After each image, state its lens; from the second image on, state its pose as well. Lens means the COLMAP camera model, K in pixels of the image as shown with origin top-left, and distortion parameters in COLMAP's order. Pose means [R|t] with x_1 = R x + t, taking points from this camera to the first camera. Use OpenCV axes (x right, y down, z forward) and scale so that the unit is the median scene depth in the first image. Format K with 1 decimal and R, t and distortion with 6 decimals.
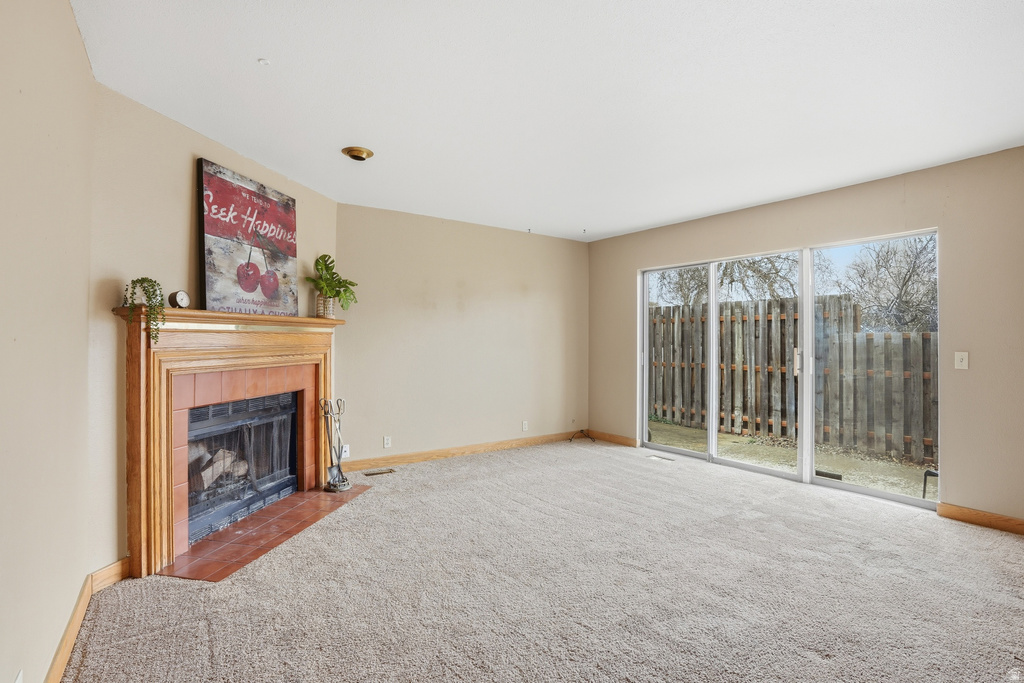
lens RADIAL K [[482.4, 0, 508.3], [0, 482.4, 345.2], [0, 0, 1]] dist [-0.062678, 0.022887]
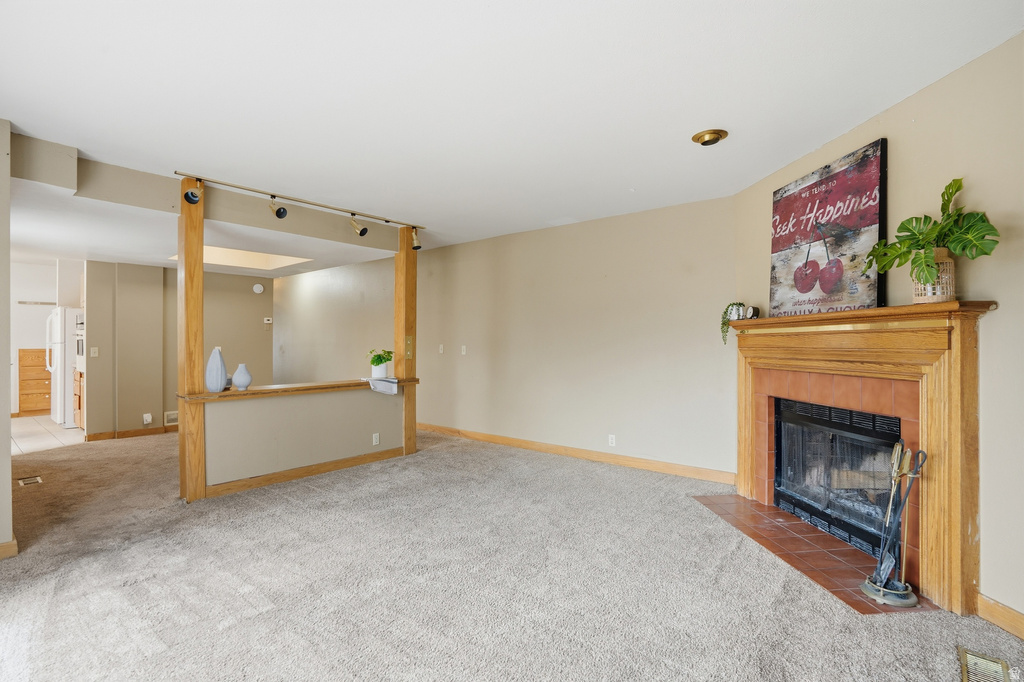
lens RADIAL K [[482.4, 0, 508.3], [0, 482.4, 344.7], [0, 0, 1]] dist [-0.062678, 0.022887]
pose [[-0.960455, 0.003440, -0.278415, 0.301291], [-0.000392, 0.999906, 0.013705, -0.017563], [0.278436, 0.013272, -0.960363, 1.717186]]
